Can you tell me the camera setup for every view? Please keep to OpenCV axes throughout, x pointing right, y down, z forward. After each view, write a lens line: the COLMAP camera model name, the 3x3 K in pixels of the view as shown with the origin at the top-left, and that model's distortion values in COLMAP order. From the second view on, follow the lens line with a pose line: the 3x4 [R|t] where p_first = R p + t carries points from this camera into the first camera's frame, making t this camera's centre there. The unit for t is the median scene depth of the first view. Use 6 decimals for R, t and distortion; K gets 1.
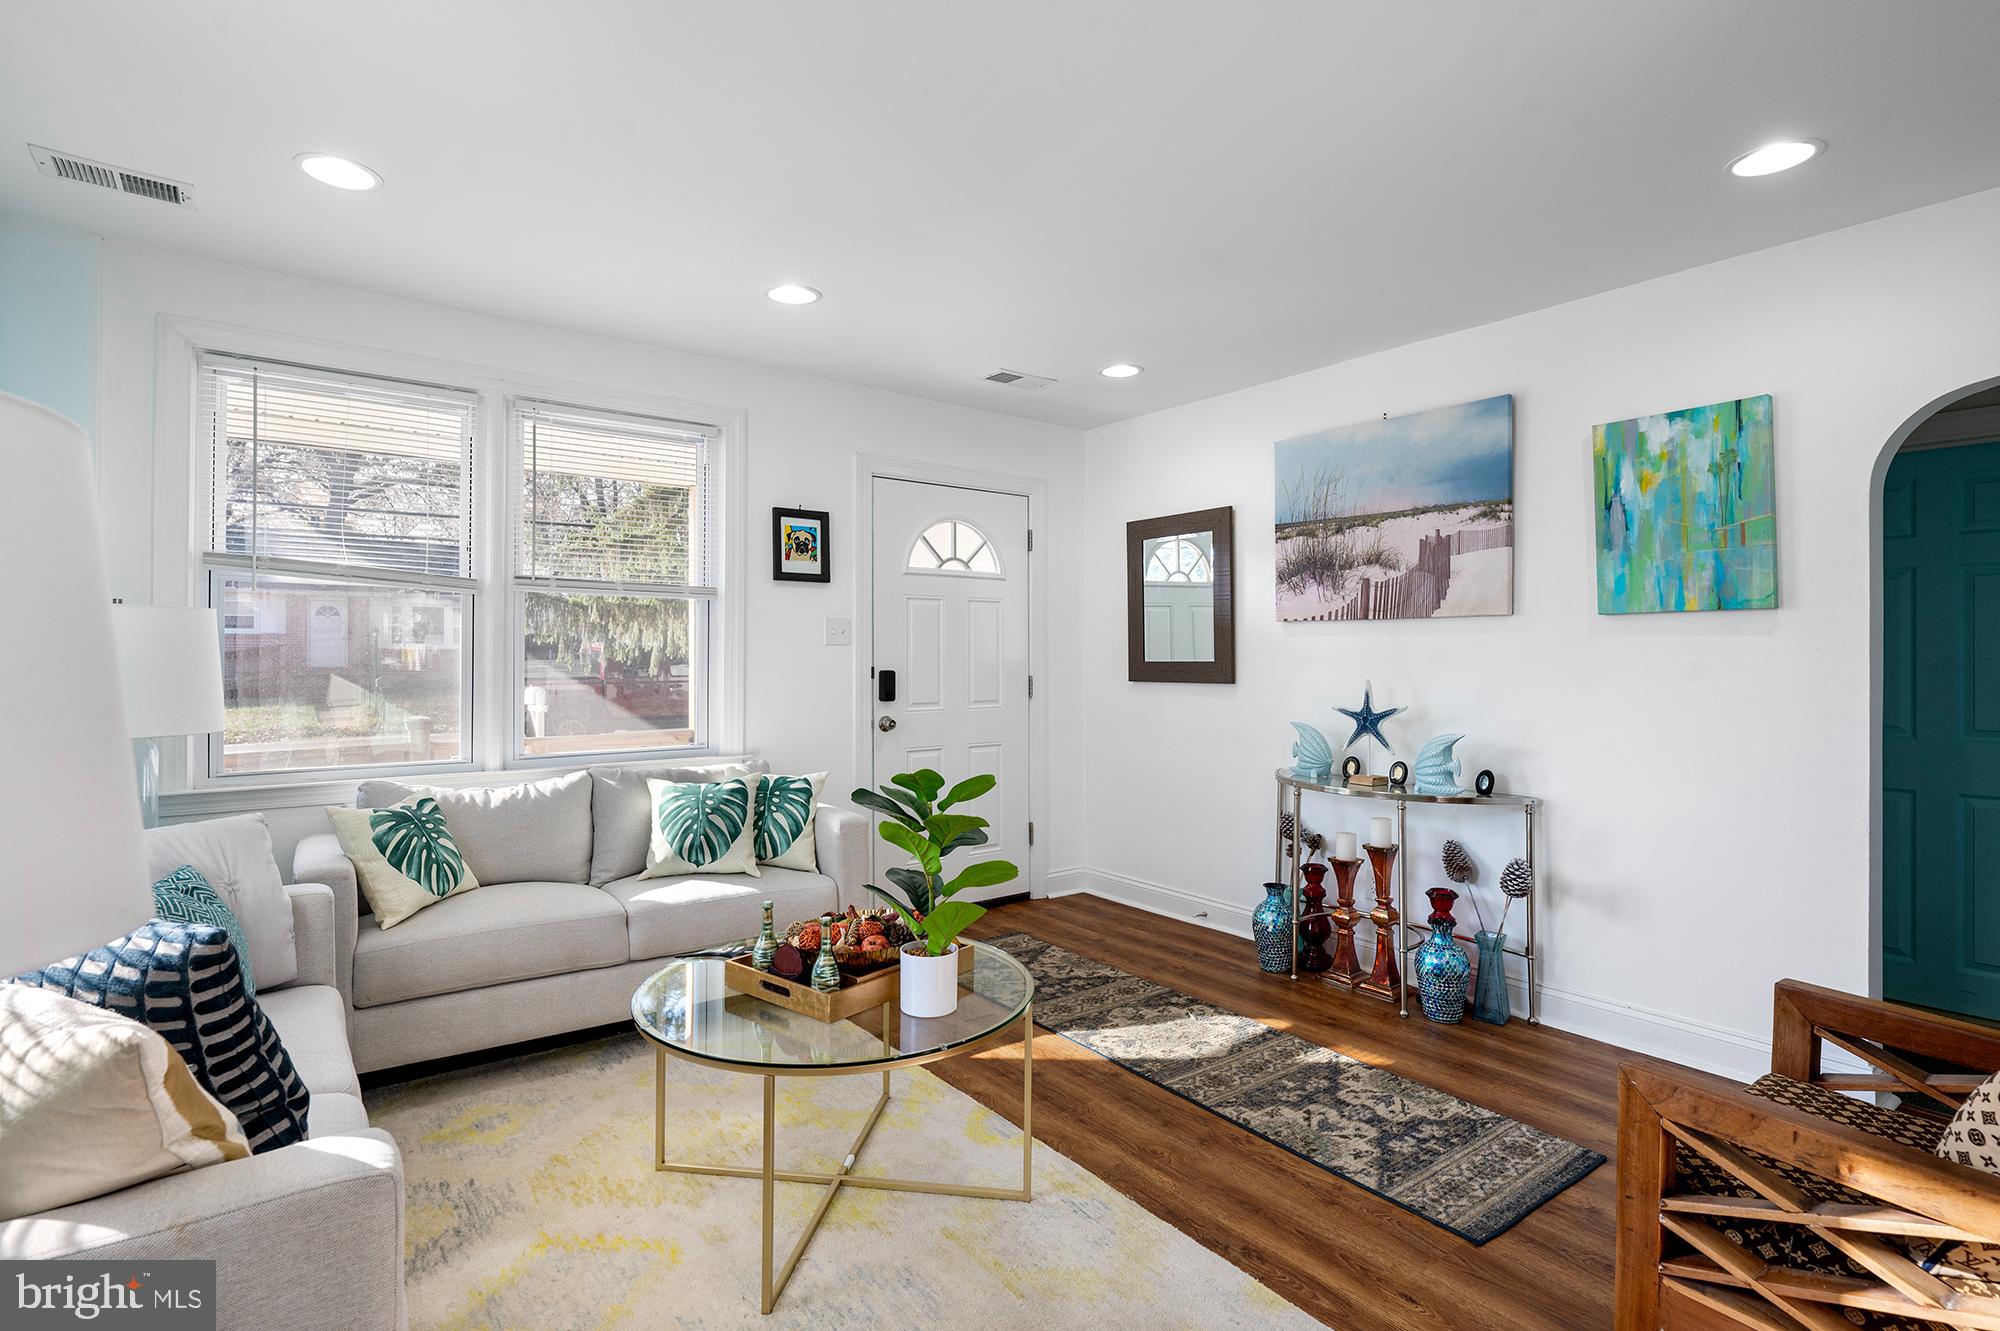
lens RADIAL K [[963.8, 0, 1004.3], [0, 963.8, 658.1], [0, 0, 1]] dist [-0.004925, -0.000131]
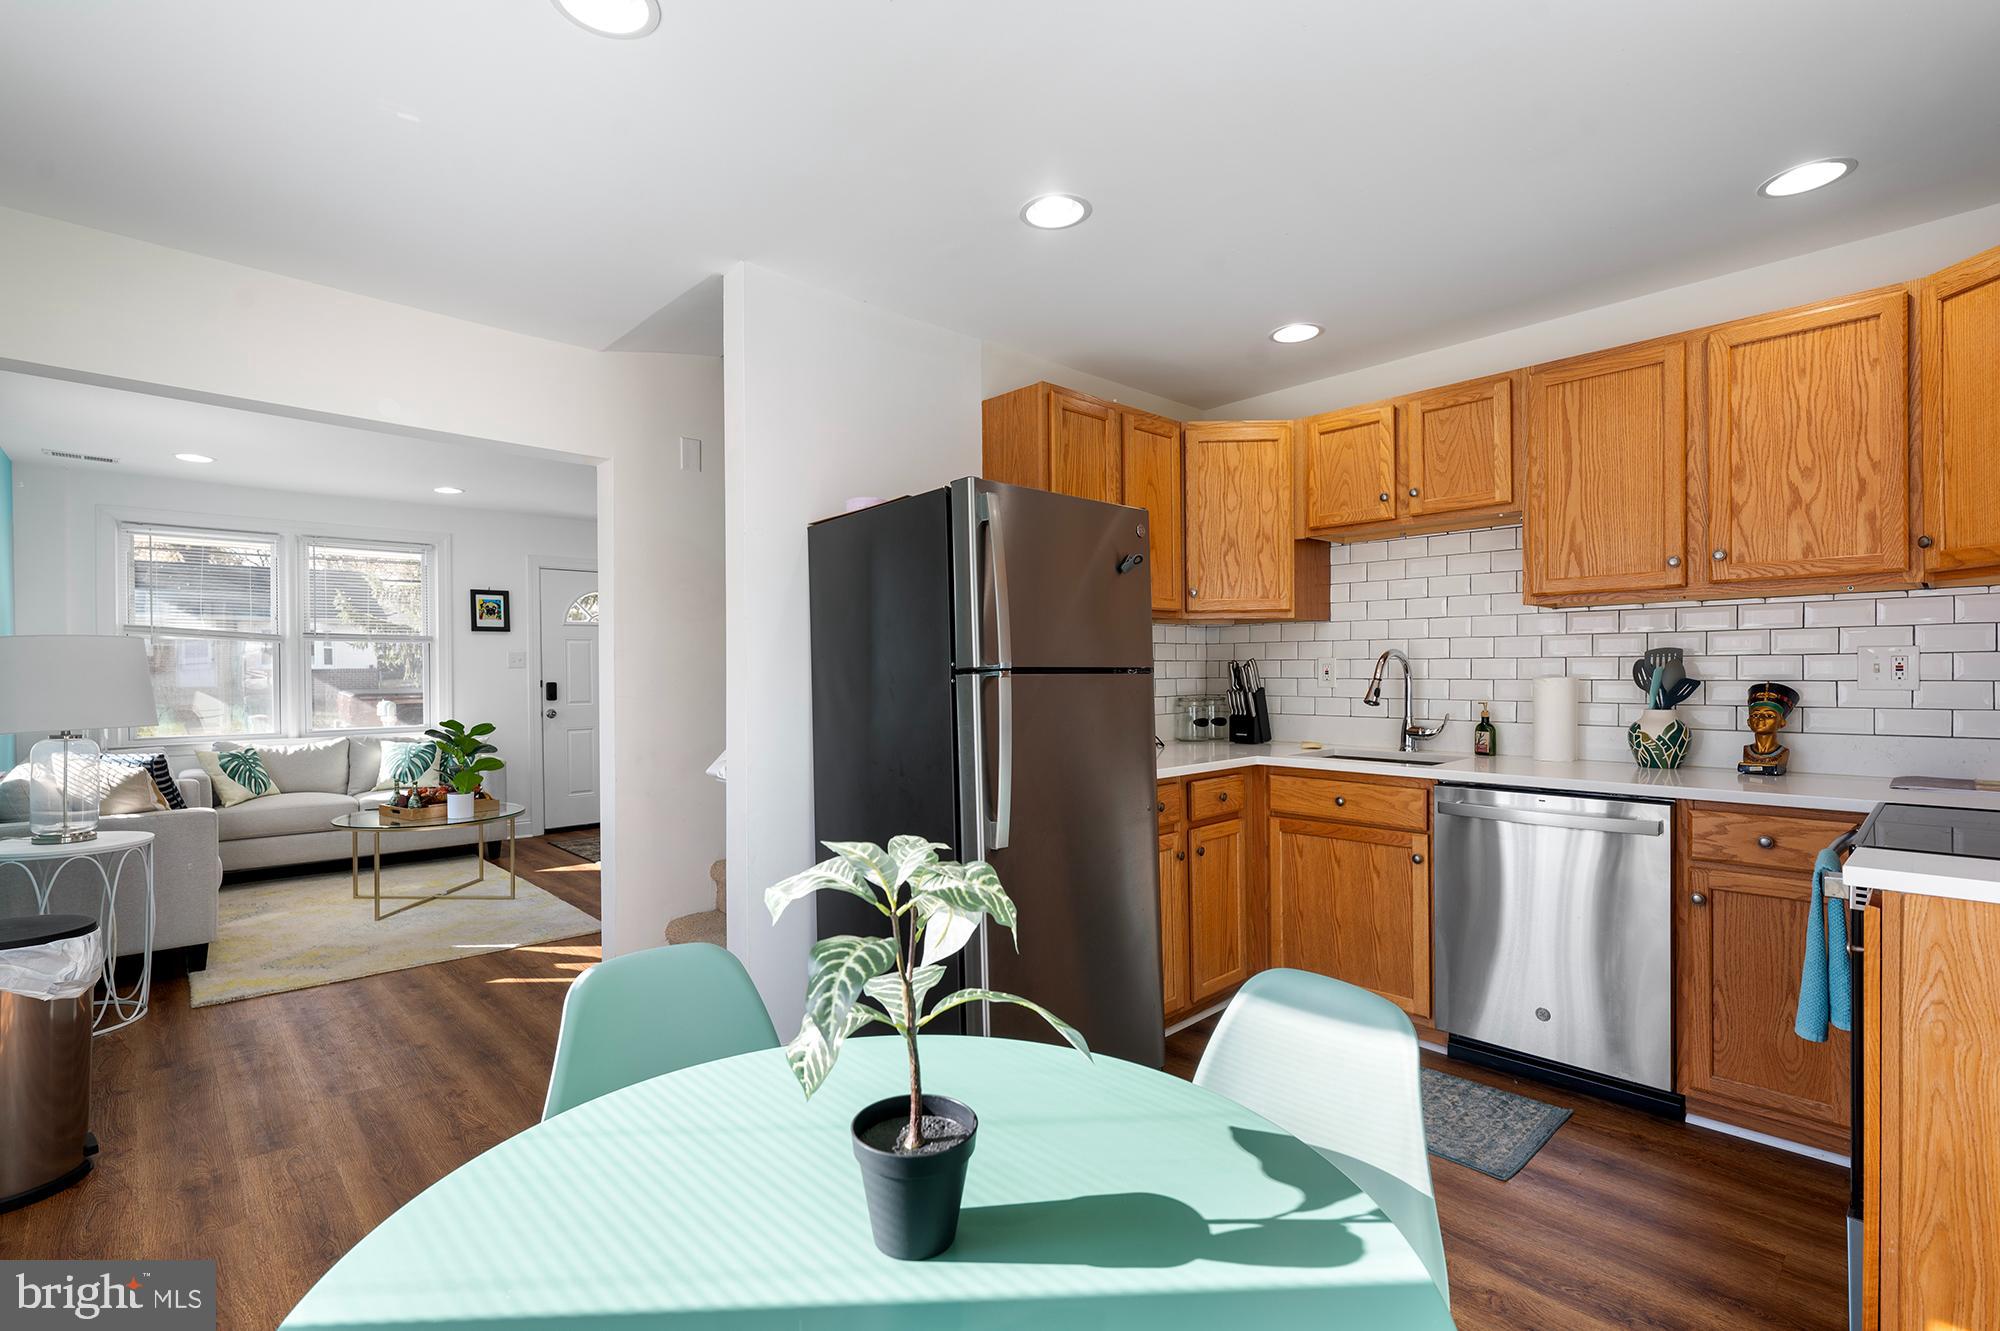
lens RADIAL K [[921.4, 0, 993.8], [0, 921.4, 683.9], [0, 0, 1]] dist [0.000763, 0.000176]
pose [[0.994923, -0.010726, 0.100069, 0.665959], [0.009322, 0.999852, 0.014489, -0.000996], [-0.100210, -0.013483, 0.994875, -0.943685]]
